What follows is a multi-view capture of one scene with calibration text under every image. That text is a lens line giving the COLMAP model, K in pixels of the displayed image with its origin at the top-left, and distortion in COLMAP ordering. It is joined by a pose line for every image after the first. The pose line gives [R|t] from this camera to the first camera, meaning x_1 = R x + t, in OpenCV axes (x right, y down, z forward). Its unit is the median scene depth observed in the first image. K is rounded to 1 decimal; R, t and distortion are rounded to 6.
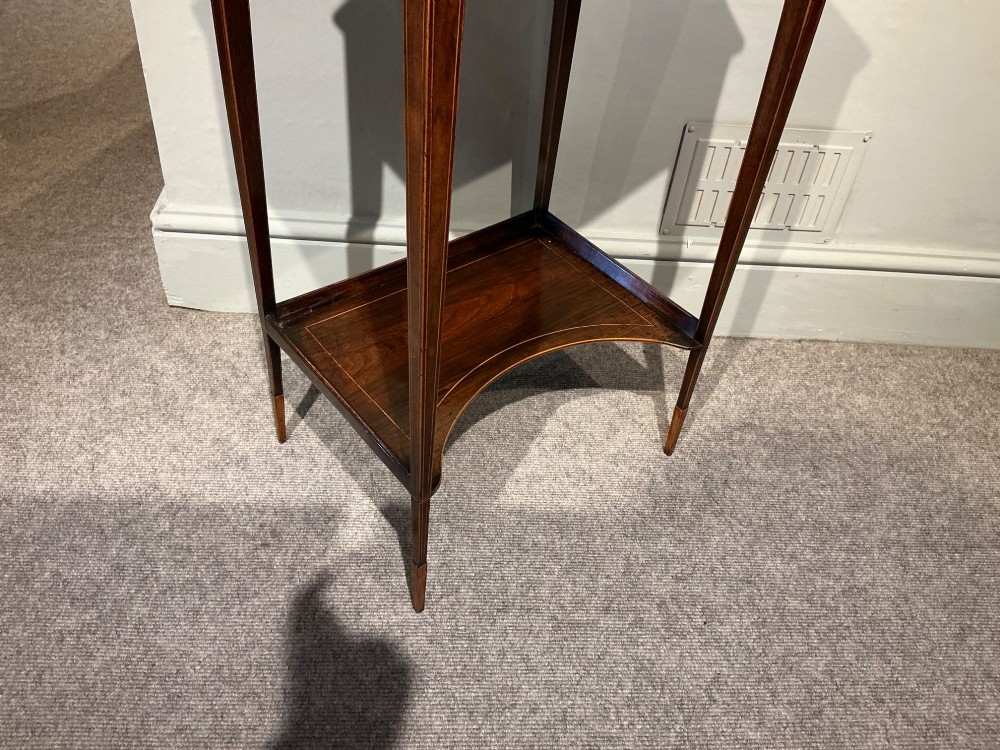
lens RADIAL K [[839.4, 0, 500.0], [0, 839.4, 375.0], [0, 0, 1]] dist [0.131674, -0.291571]
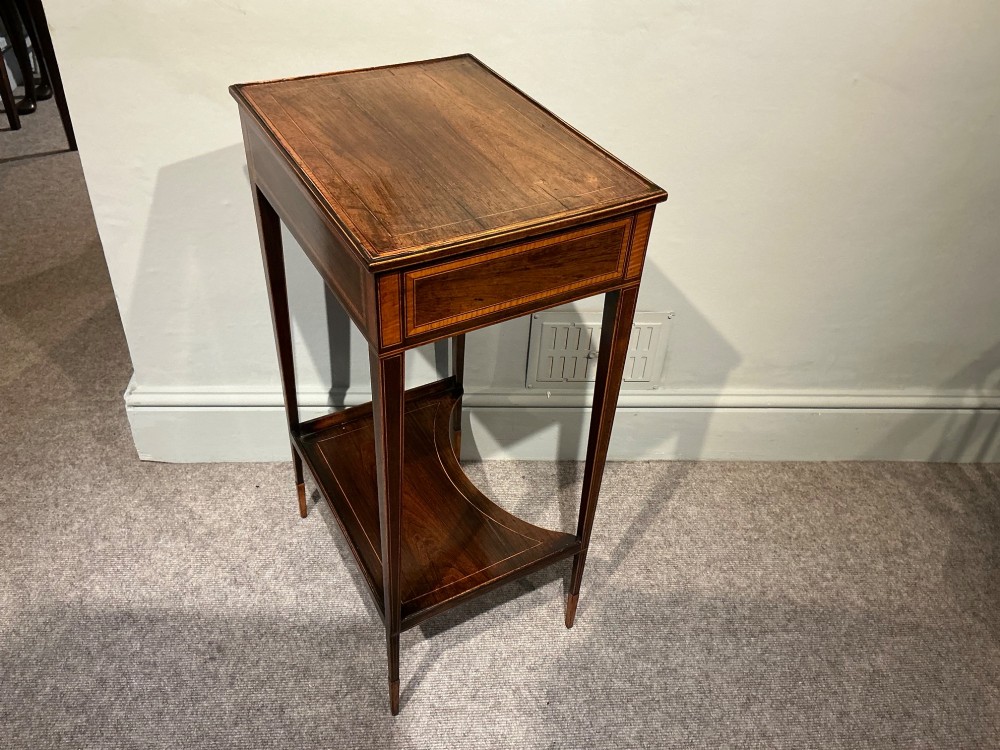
lens RADIAL K [[839.4, 0, 500.0], [0, 839.4, 375.0], [0, 0, 1]] dist [0.131674, -0.291571]
pose [[0.998972, -0.044125, 0.010411, 0.152558], [0.044747, 0.996545, -0.069974, -0.109814], [-0.007288, 0.070368, 0.997495, -0.304062]]
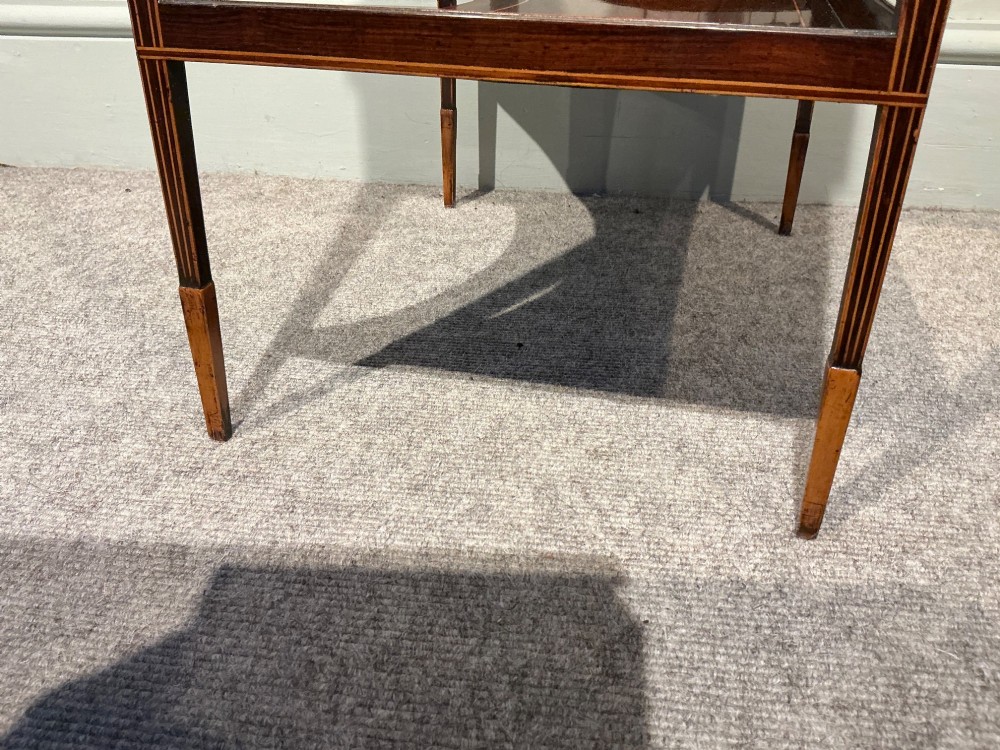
lens RADIAL K [[834.8, 0, 500.0], [0, 834.8, 375.0], [0, 0, 1]] dist [0.139578, -0.303452]
pose [[0.984267, 0.011499, -0.176314, 0.214402], [-0.054835, 0.968487, -0.242951, 0.282040], [0.167964, 0.248797, 0.953881, 0.498275]]
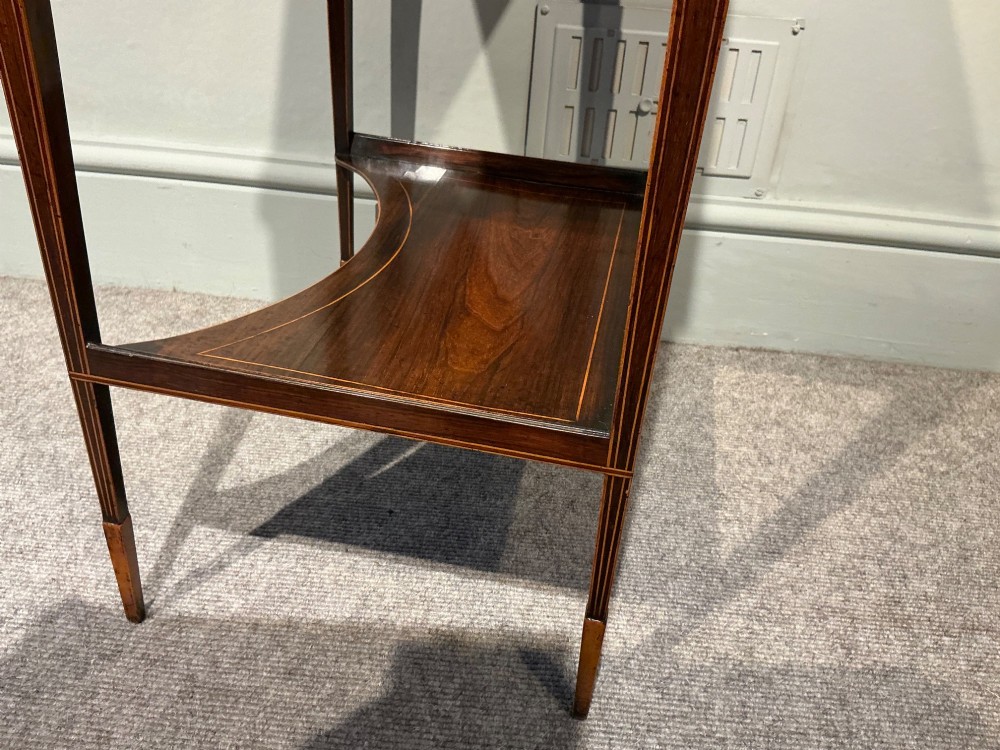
lens RADIAL K [[839.4, 0, 500.0], [0, 839.4, 375.0], [0, 0, 1]] dist [0.131674, -0.291571]
pose [[0.994221, 0.039777, -0.099714, 0.274769], [-0.059289, 0.977773, -0.201109, 0.163535], [0.089498, 0.205859, 0.974481, 0.358616]]
